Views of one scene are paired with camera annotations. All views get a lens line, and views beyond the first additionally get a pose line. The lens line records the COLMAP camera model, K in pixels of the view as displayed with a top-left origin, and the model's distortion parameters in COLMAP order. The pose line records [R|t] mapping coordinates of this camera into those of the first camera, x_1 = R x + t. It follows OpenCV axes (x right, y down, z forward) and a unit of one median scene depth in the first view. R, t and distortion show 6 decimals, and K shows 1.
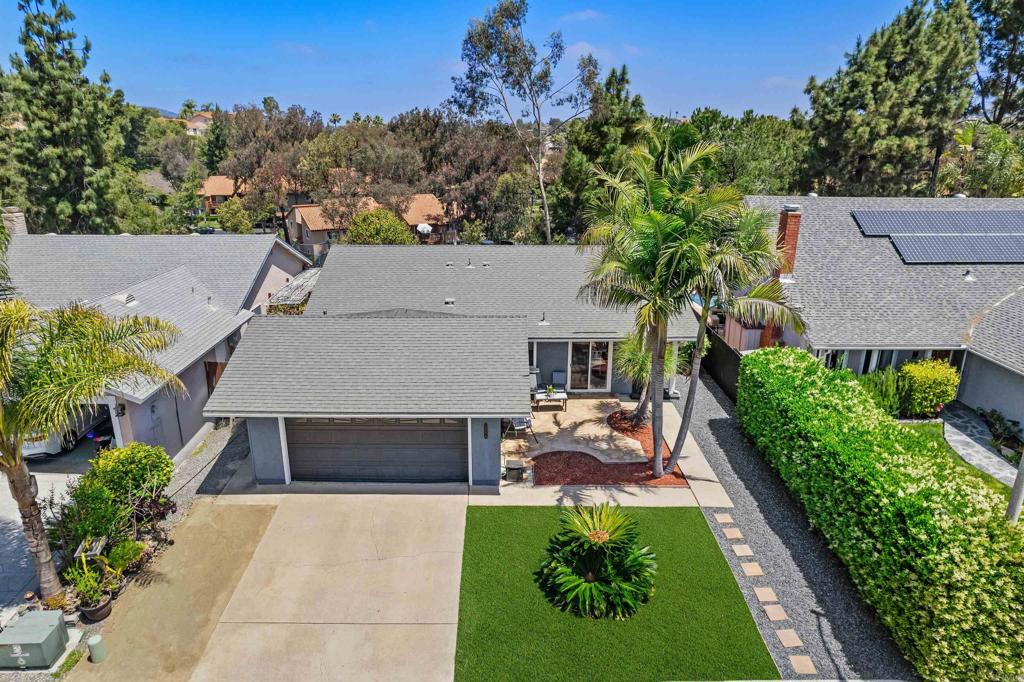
lens RADIAL K [[650.9, 0, 512.0], [0, 650.9, 341.0], [0, 0, 1]] dist [-0.084659, 0.079178]
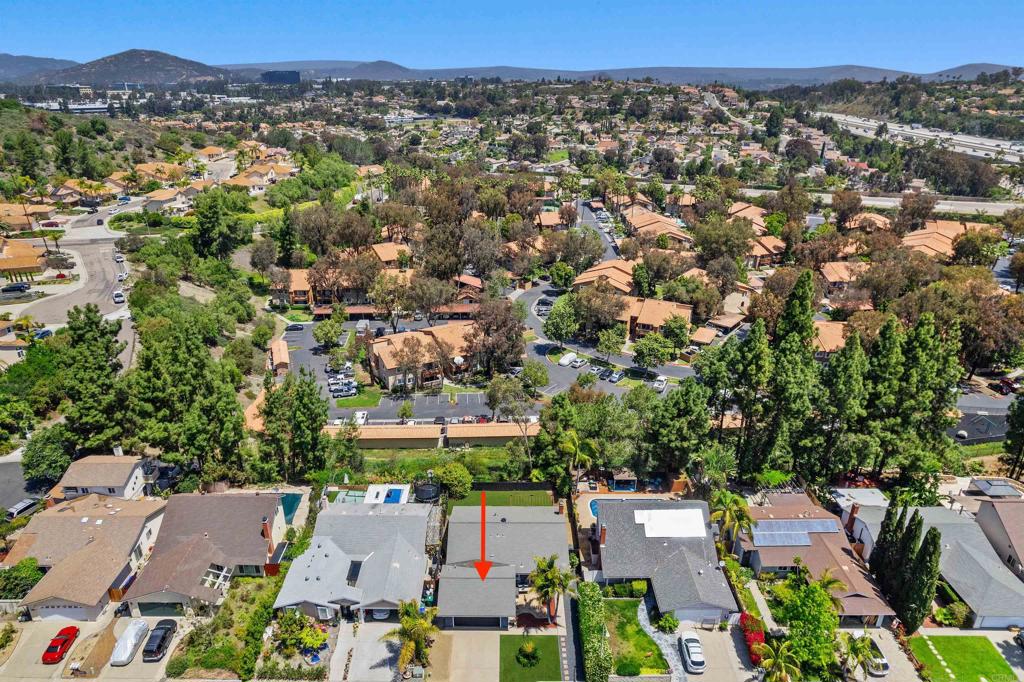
lens RADIAL K [[650.9, 0, 512.0], [0, 650.9, 341.0], [0, 0, 1]] dist [-0.084659, 0.079178]
pose [[0.999848, -0.003515, -0.017053, 0.058685], [0.004965, 0.996306, 0.085734, -1.421292], [0.016689, -0.085805, 0.996172, -2.102464]]
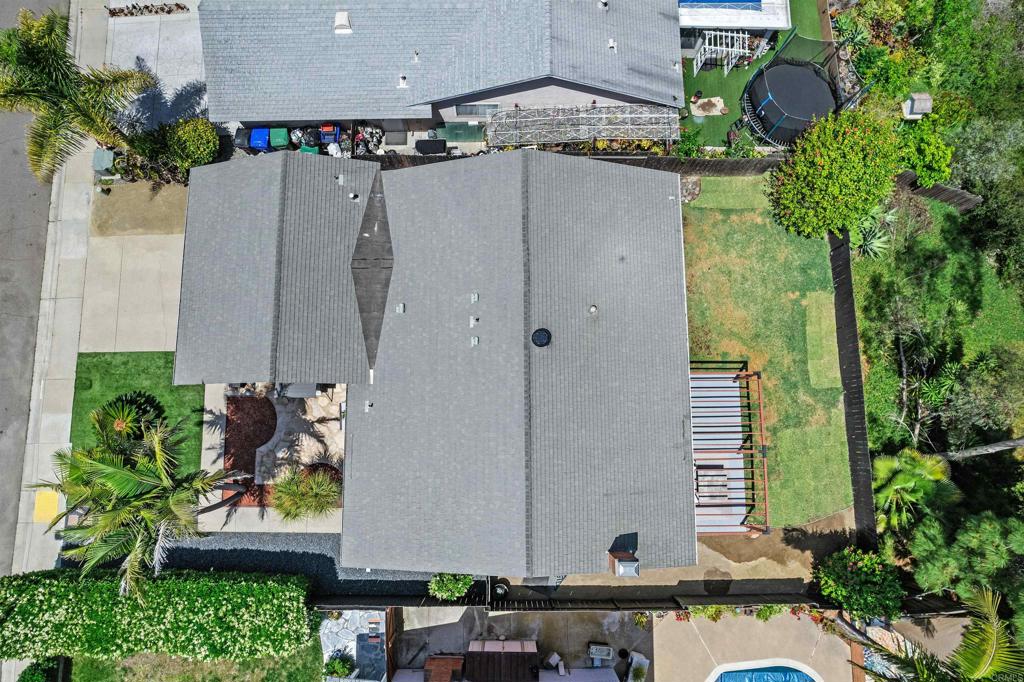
lens RADIAL K [[656.3, 0, 508.2], [0, 656.3, 358.6], [0, 0, 1]] dist [-0.121702, 0.086092]
pose [[-0.019674, 0.989586, -0.142589, 0.112685], [-0.296062, 0.130454, 0.946218, -1.037310], [0.954966, 0.060831, 0.290413, 0.919329]]
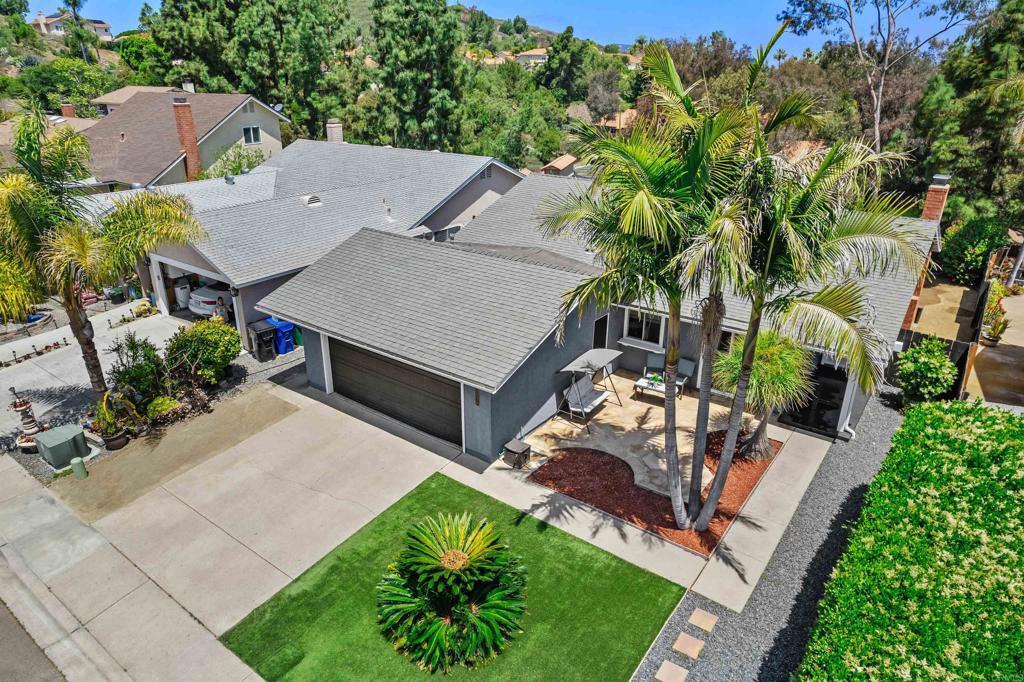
lens RADIAL K [[656.3, 0, 508.2], [0, 656.3, 358.6], [0, 0, 1]] dist [-0.121702, 0.086092]
pose [[0.791504, 0.244161, -0.560274, 0.340810], [-0.181750, 0.969292, 0.165647, -0.043087], [0.583514, -0.029280, 0.811575, 0.252967]]
